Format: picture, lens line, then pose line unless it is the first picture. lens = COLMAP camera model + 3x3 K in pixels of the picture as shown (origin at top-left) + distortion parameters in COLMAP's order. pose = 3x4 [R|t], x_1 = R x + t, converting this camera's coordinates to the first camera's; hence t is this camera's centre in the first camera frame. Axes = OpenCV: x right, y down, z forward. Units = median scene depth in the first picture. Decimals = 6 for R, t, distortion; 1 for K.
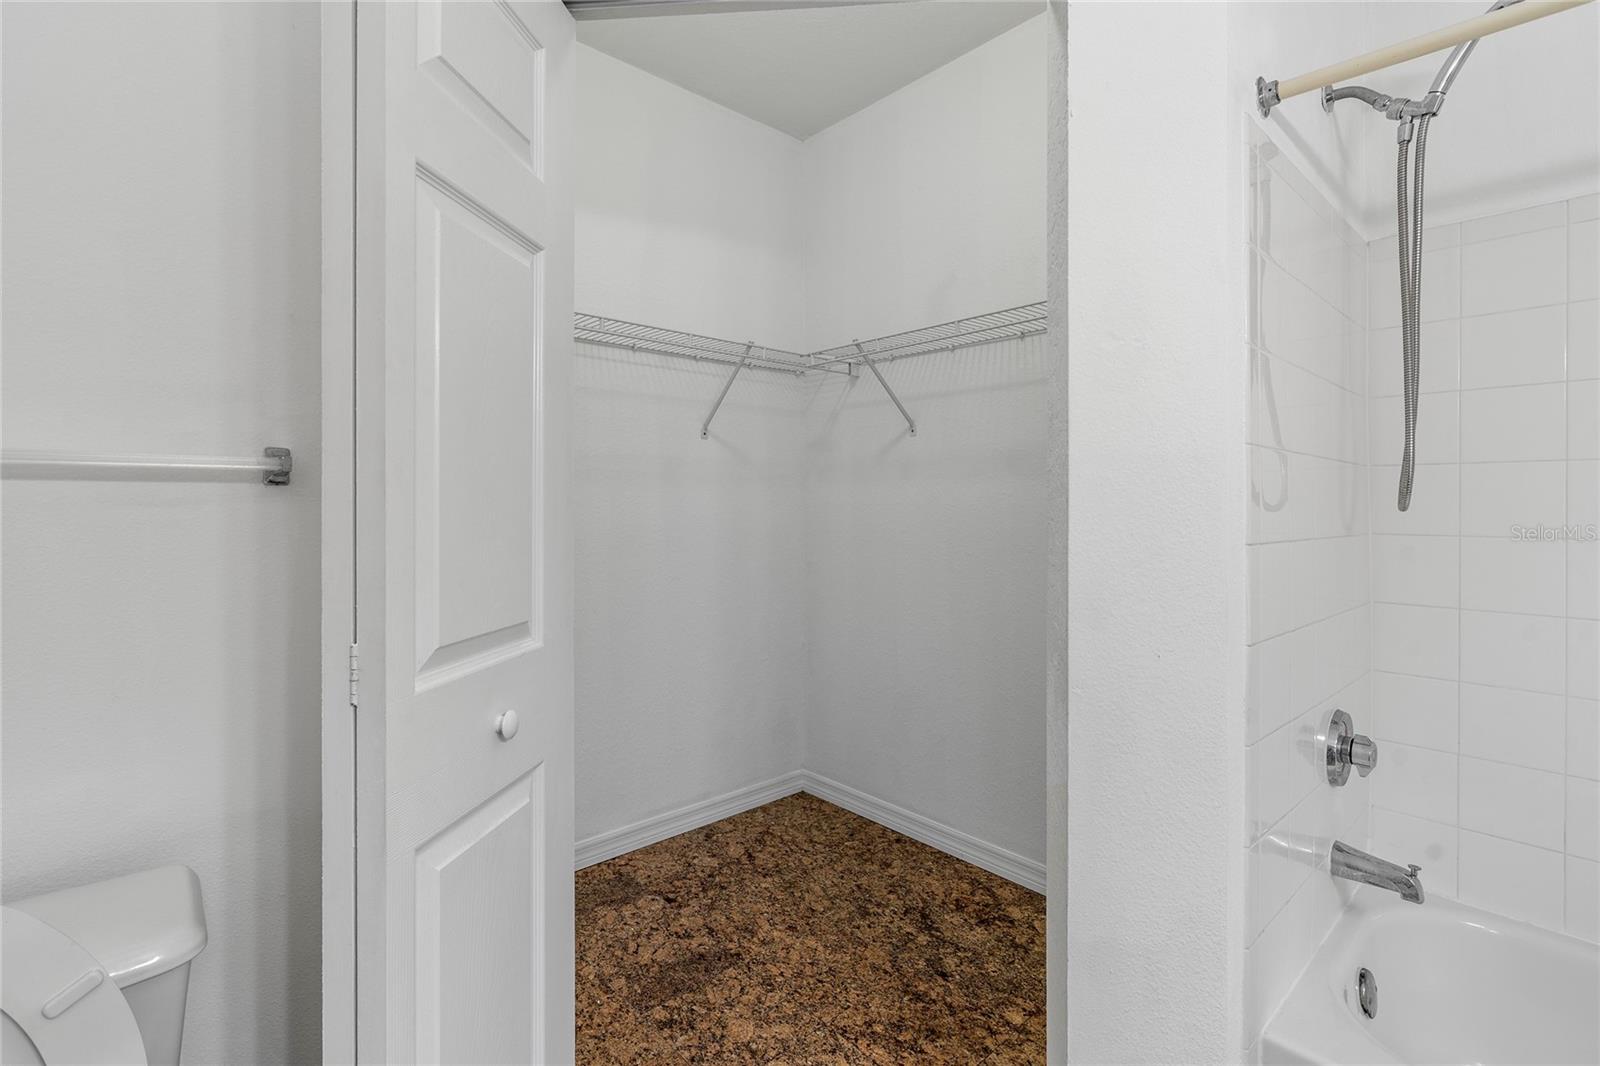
lens RADIAL K [[720.4, 0, 798.6], [0, 720.4, 512.1], [0, 0, 1]] dist [-0.000806, -0.000098]
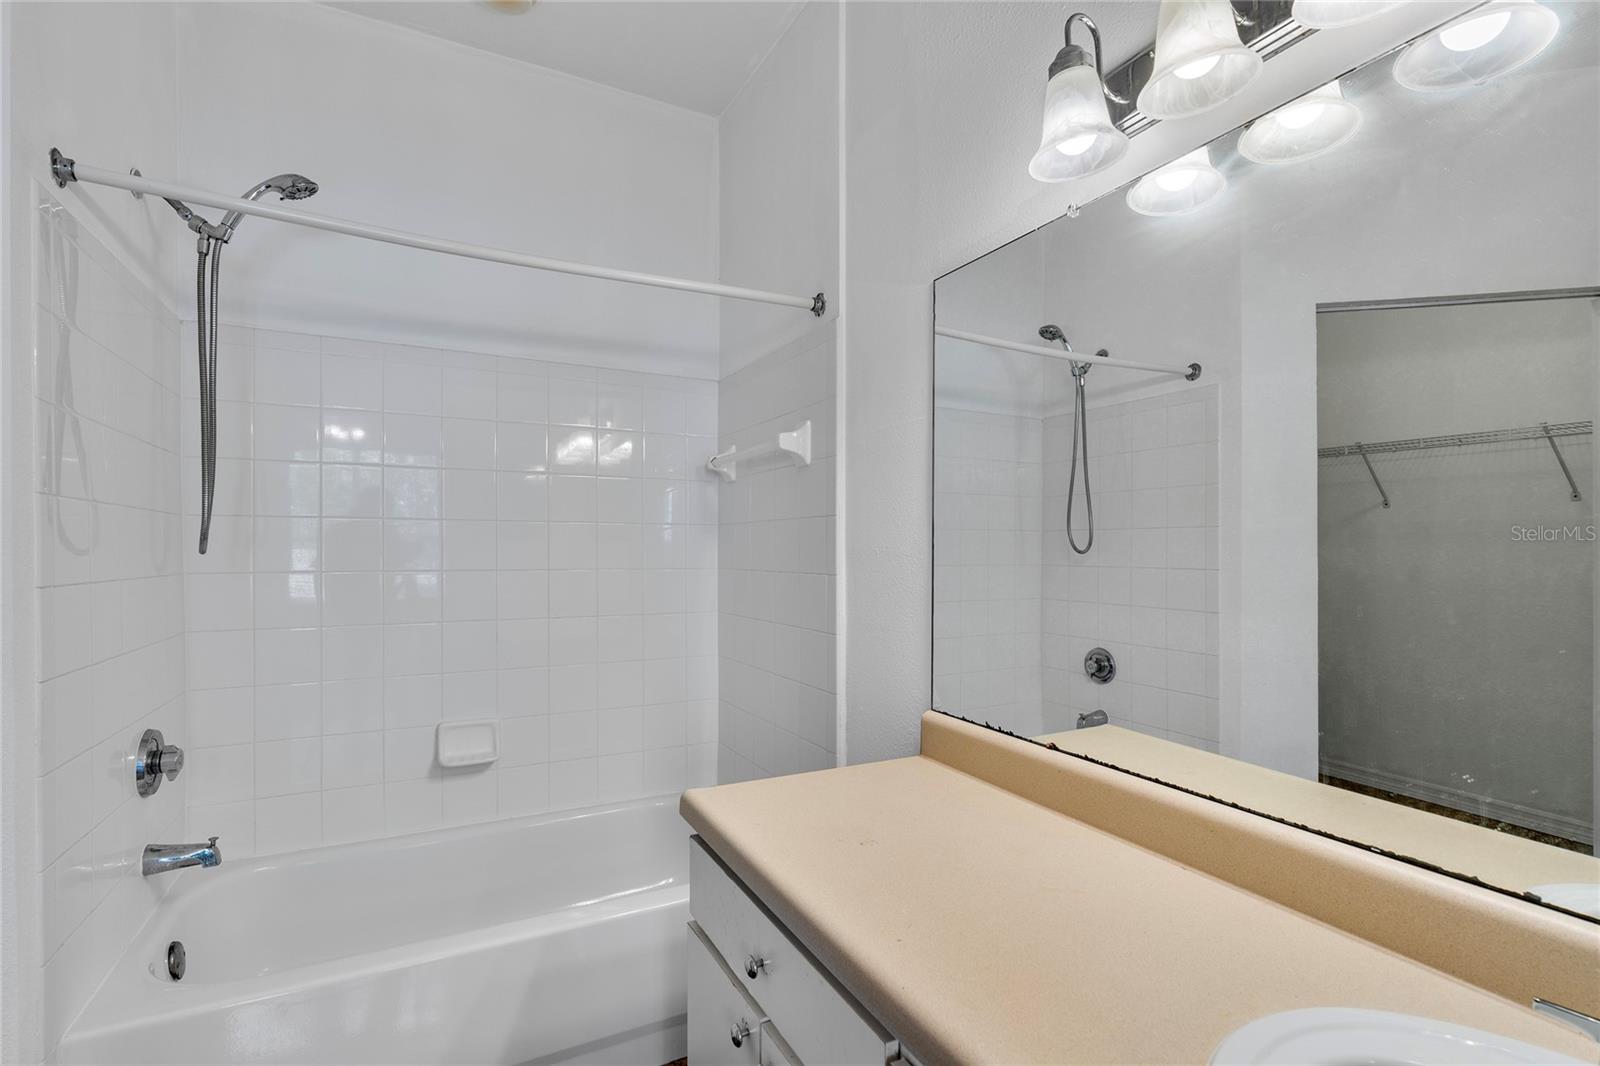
lens RADIAL K [[743.6, 0, 801.0], [0, 743.6, 552.1], [0, 0, 1]] dist [-0.002664, -0.000553]
pose [[0.254234, -0.006353, 0.967122, -0.123000], [0.004908, 0.999974, 0.005278, -0.007132], [-0.967130, 0.003405, 0.254259, -0.301515]]
